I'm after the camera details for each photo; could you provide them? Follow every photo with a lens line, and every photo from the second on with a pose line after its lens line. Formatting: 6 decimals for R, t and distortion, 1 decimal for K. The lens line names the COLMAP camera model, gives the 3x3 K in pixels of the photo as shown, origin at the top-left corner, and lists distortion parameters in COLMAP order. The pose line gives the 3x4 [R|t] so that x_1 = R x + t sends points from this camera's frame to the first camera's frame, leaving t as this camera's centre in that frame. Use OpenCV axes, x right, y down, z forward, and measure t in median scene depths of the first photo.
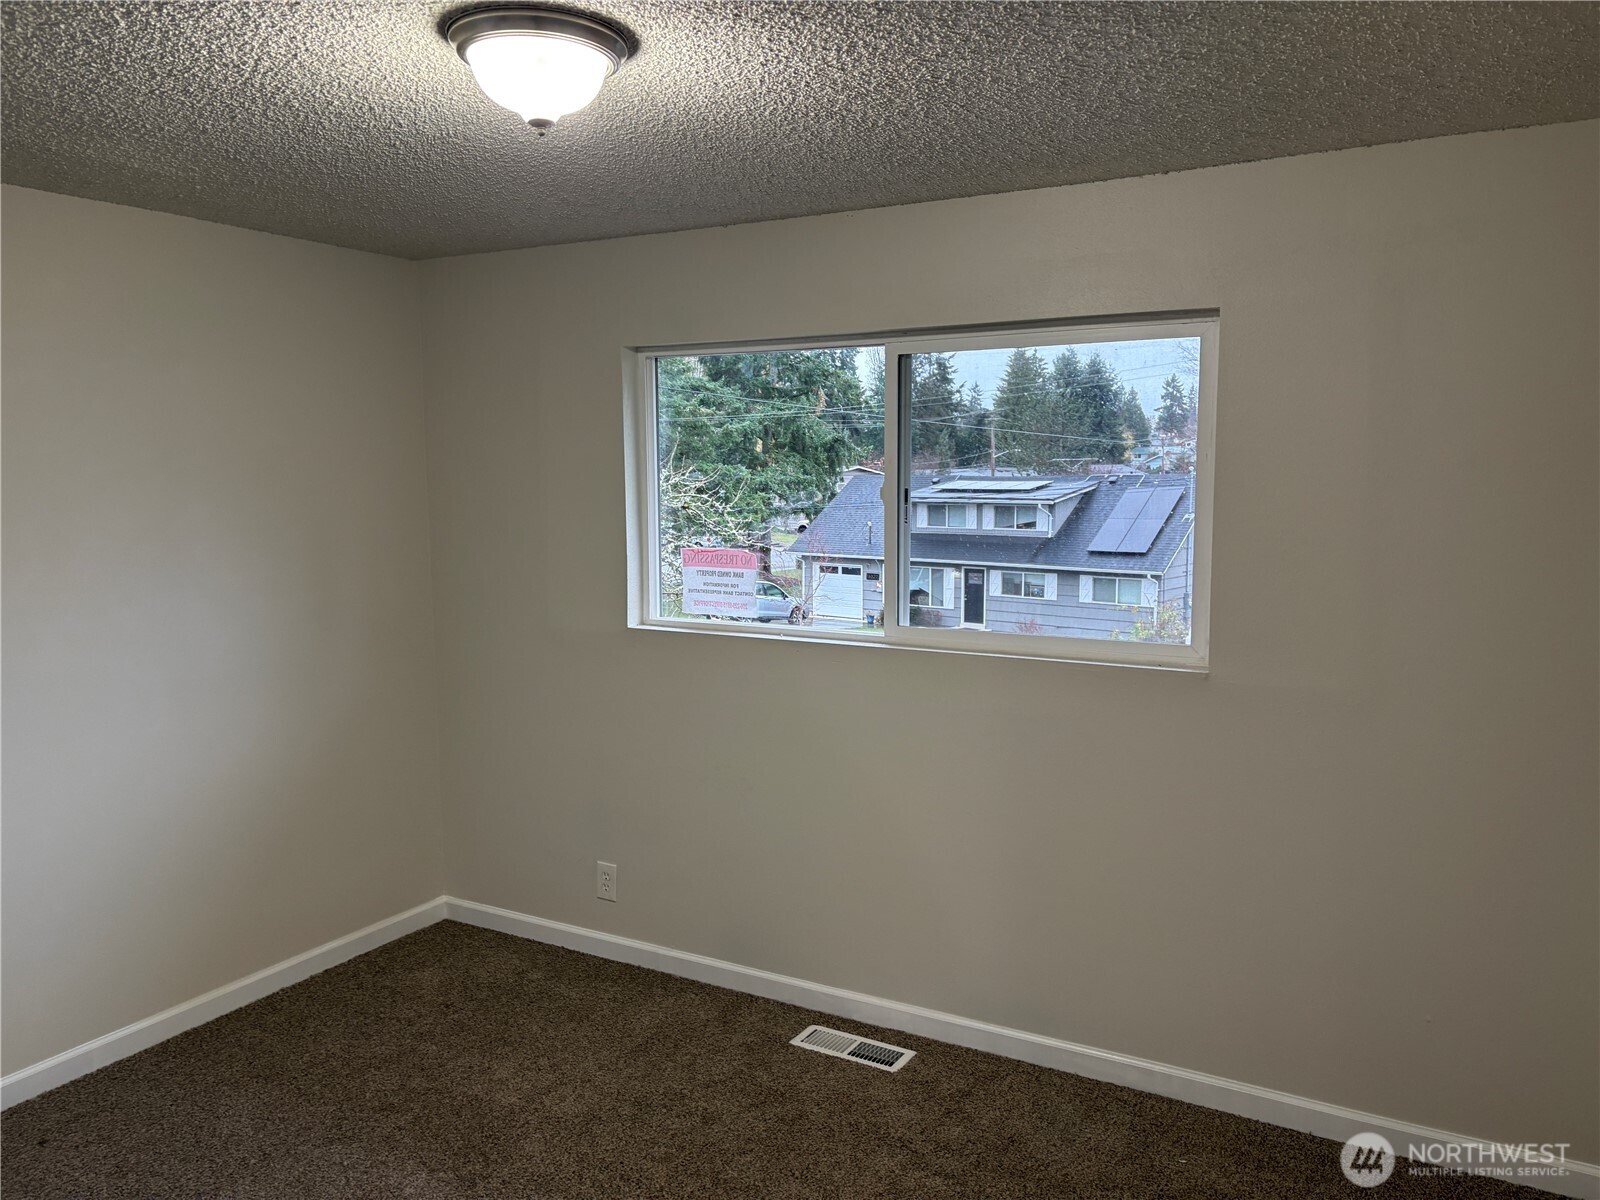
lens RADIAL K [[1224.0, 0, 800.0], [0, 1224.0, 600.0], [0, 0, 1]] dist [0.165886, 0.000485]
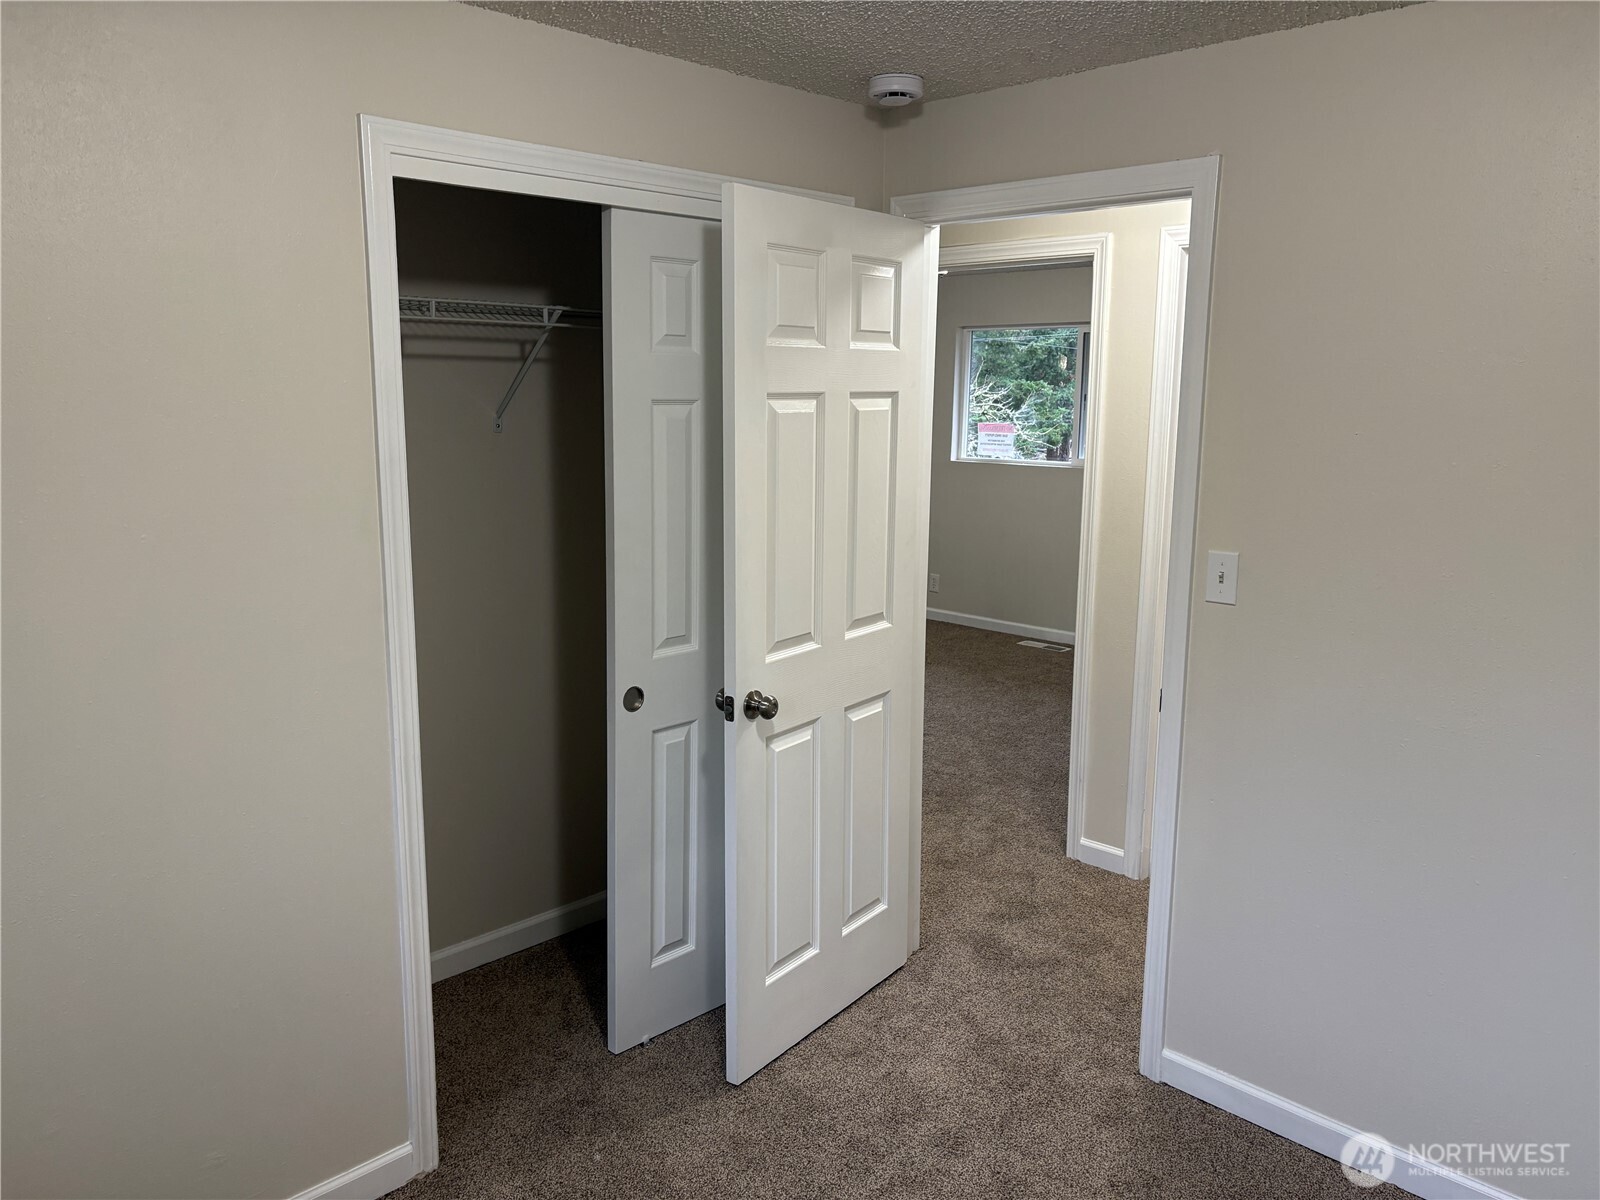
lens RADIAL K [[1224.0, 0, 800.0], [0, 1224.0, 600.0], [0, 0, 1]] dist [0.165886, 0.000485]
pose [[0.970235, 0.059766, -0.234676, 0.011135], [-0.043949, 0.996431, 0.072063, 0.011167], [0.238146, -0.059605, 0.969399, -0.104660]]
